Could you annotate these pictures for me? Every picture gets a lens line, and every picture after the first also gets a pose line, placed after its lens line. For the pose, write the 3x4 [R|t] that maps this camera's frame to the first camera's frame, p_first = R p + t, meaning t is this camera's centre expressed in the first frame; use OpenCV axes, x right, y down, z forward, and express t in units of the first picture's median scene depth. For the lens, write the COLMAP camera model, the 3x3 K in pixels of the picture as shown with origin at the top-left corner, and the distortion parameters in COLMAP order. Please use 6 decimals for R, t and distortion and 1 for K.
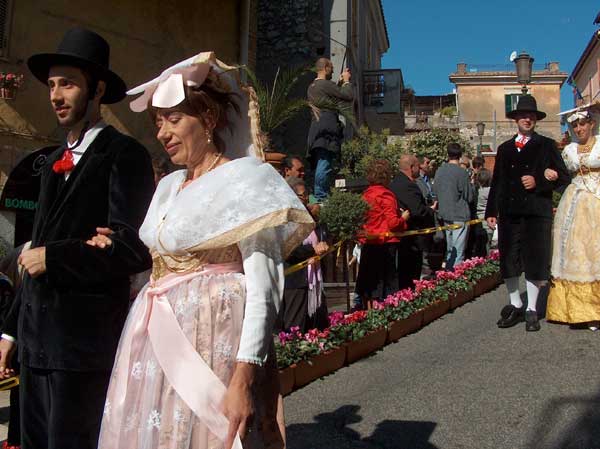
lens RADIAL K [[663.4, 0, 298.7], [0, 663.4, 202.3], [0, 0, 1]] dist [-0.222278, 0.149101]
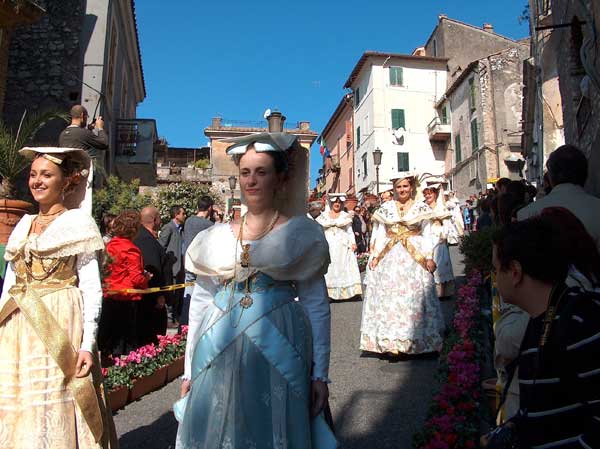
lens RADIAL K [[663.4, 0, 298.7], [0, 663.4, 202.3], [0, 0, 1]] dist [-0.222278, 0.149101]
pose [[0.931427, 0.039469, 0.361782, 0.007210], [-0.011152, 0.996730, -0.080028, -0.001830], [-0.363757, 0.070506, 0.928822, 0.007384]]
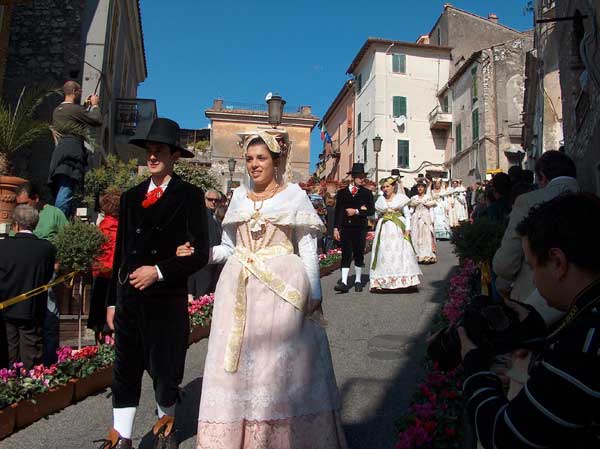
lens RADIAL K [[663.4, 0, 298.7], [0, 663.4, 202.3], [0, 0, 1]] dist [-0.222278, 0.149101]
pose [[0.929491, 0.059671, 0.363985, 0.010296], [-0.041958, 0.997527, -0.056387, -0.002261], [-0.366449, 0.037139, 0.929696, 0.002699]]
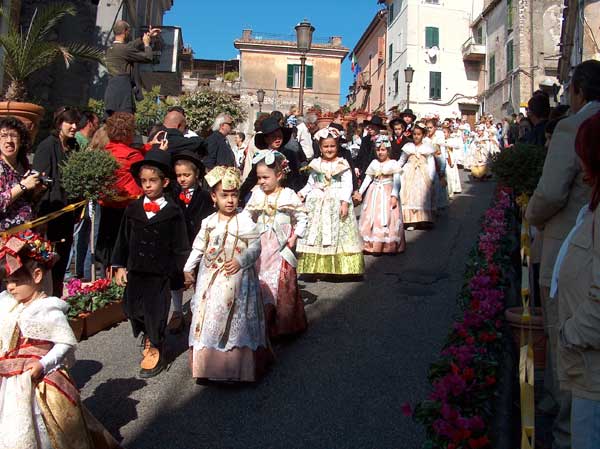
lens RADIAL K [[663.4, 0, 298.7], [0, 663.4, 202.3], [0, 0, 1]] dist [-0.222278, 0.149101]
pose [[0.944763, 0.030321, 0.326349, 0.025838], [-0.048104, 0.997757, 0.046556, 0.002386], [-0.324205, -0.059683, 0.944102, 0.035372]]
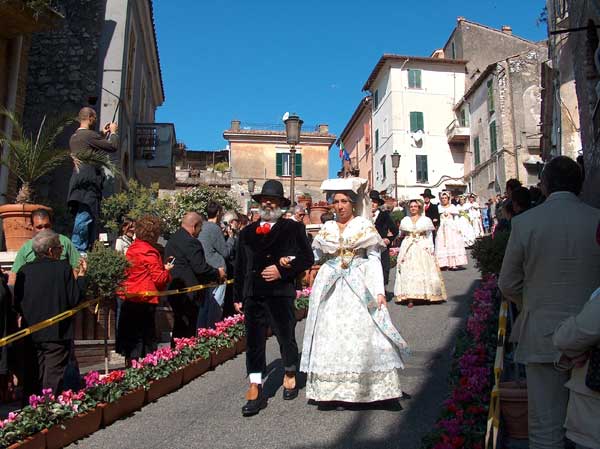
lens RADIAL K [[663.4, 0, 298.7], [0, 663.4, 202.3], [0, 0, 1]] dist [-0.222278, 0.149101]
pose [[0.941529, 0.040309, 0.334511, 0.008235], [-0.013032, 0.996432, -0.083389, -0.003348], [-0.336679, 0.074154, 0.938695, -0.000577]]
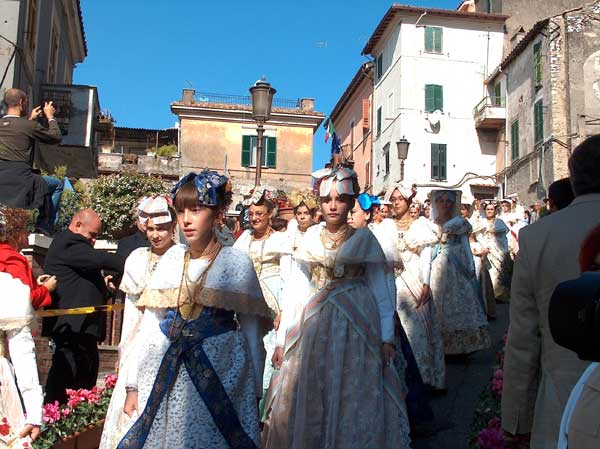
lens RADIAL K [[875.7, 0, 299.6], [0, 875.7, 215.1], [0, 0, 1]] dist [-0.108088, 0.411657]
pose [[0.930290, 0.065308, 0.360965, 0.072261], [-0.042055, 0.996524, -0.071913, -0.007439], [-0.364407, 0.051720, 0.929803, 0.094757]]
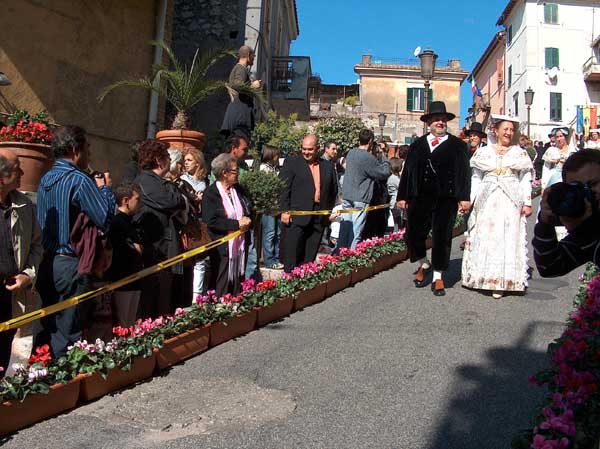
lens RADIAL K [[663.4, 0, 298.7], [0, 663.4, 202.3], [0, 0, 1]] dist [-0.222278, 0.149101]
pose [[0.987321, 0.041390, 0.153247, -0.015174], [-0.045015, 0.998781, 0.020260, 0.006957], [-0.152221, -0.026901, 0.987980, -0.035772]]
